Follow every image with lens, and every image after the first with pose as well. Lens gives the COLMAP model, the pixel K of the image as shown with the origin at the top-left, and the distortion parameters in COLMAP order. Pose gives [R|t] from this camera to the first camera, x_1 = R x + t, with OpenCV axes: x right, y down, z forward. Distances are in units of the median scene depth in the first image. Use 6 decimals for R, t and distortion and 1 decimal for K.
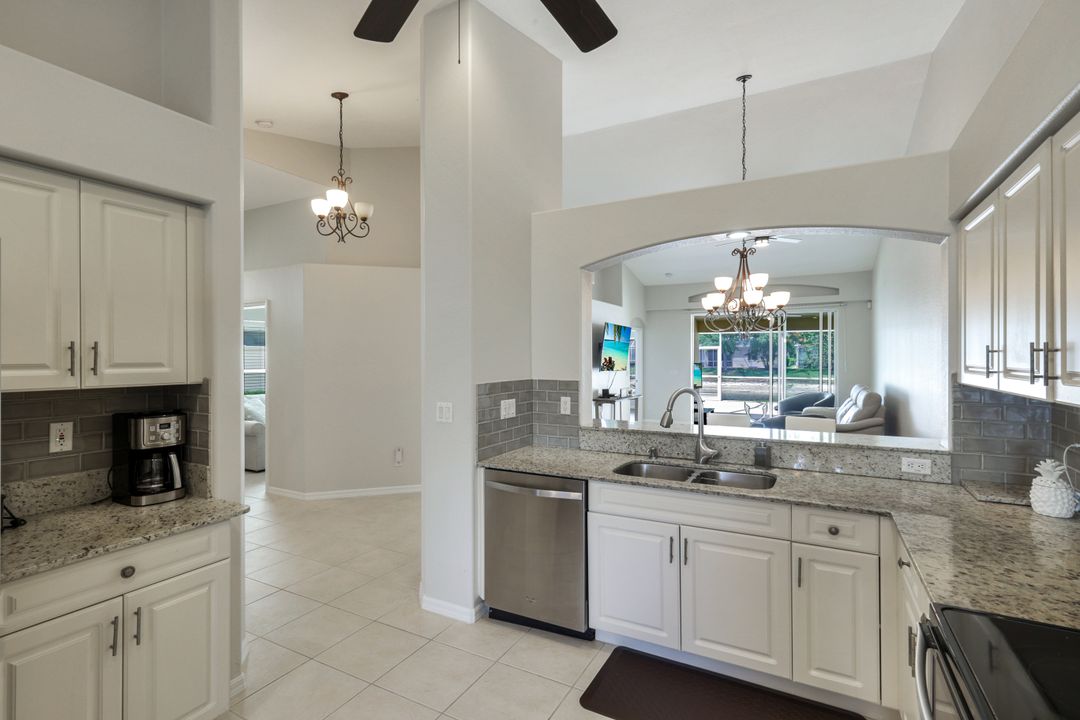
lens RADIAL K [[498.0, 0, 534.5], [0, 498.0, 357.3], [0, 0, 1]] dist [0.008791, 0.000107]
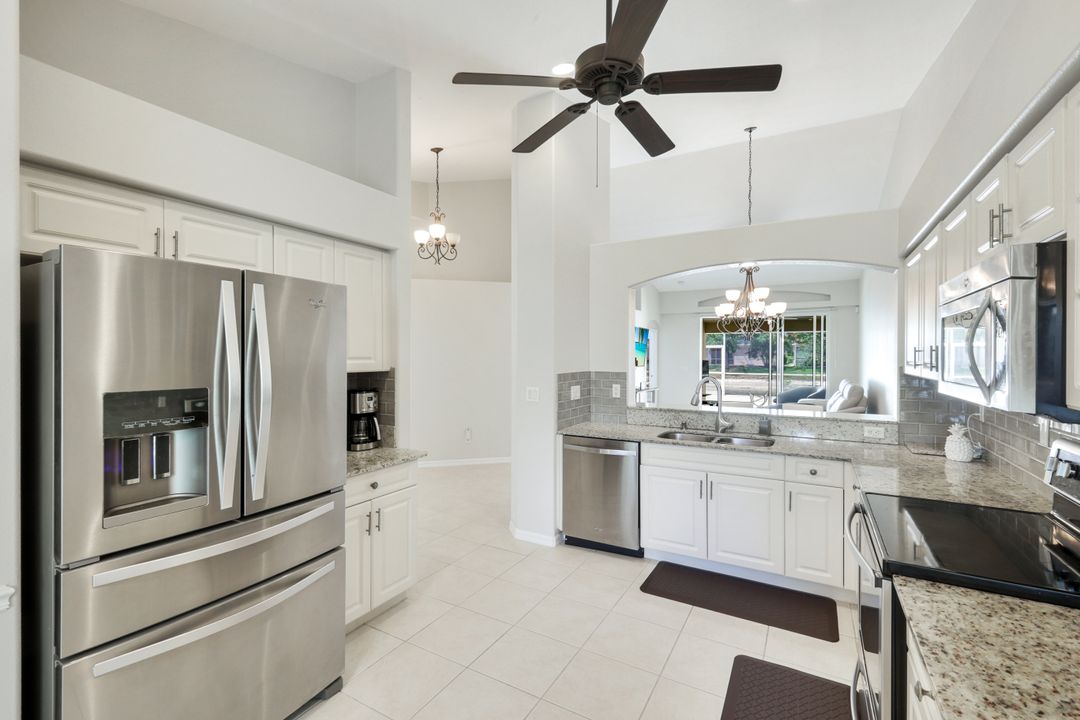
lens RADIAL K [[478.5, 0, 545.8], [0, 478.5, 358.1], [0, 0, 1]] dist [0.004477, -0.000187]
pose [[0.999984, 0.002833, 0.004939, -0.159521], [-0.002864, 0.999976, 0.006262, 0.002930], [-0.004921, -0.006276, 0.999968, -0.327356]]
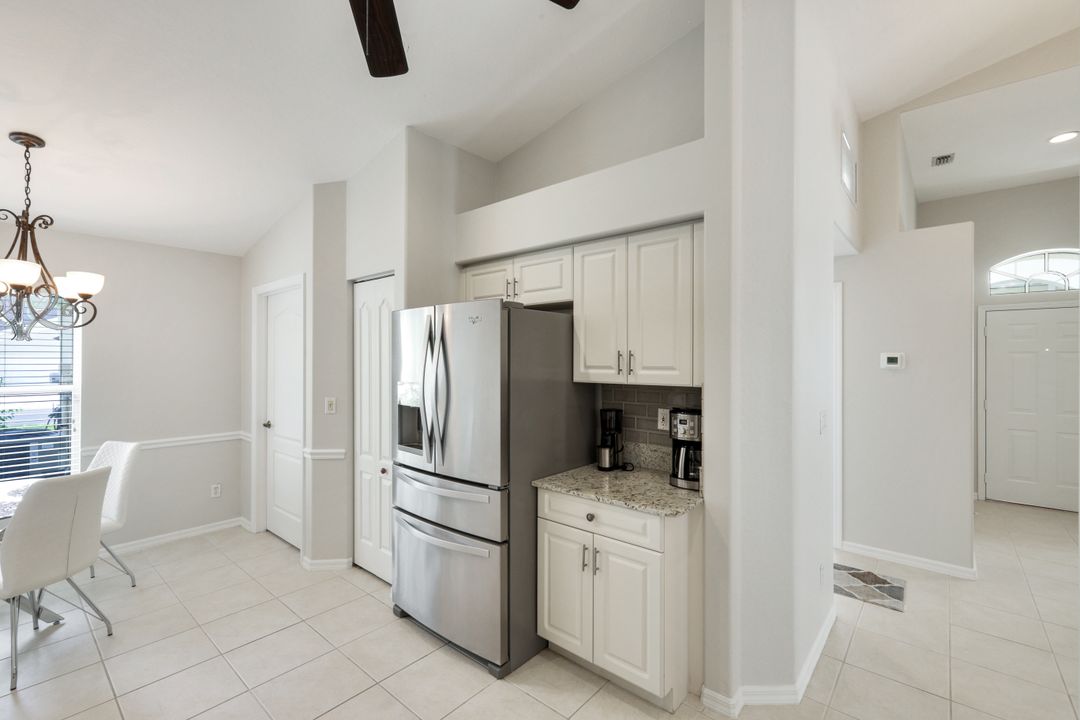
lens RADIAL K [[478.5, 0, 533.8], [0, 478.5, 360.8], [0, 0, 1]] dist [0.004477, -0.000187]
pose [[-0.207482, 0.002309, -0.978236, 0.302091], [-0.001449, 0.999995, 0.002668, -0.003722], [0.978238, 0.001971, -0.207478, 0.662634]]
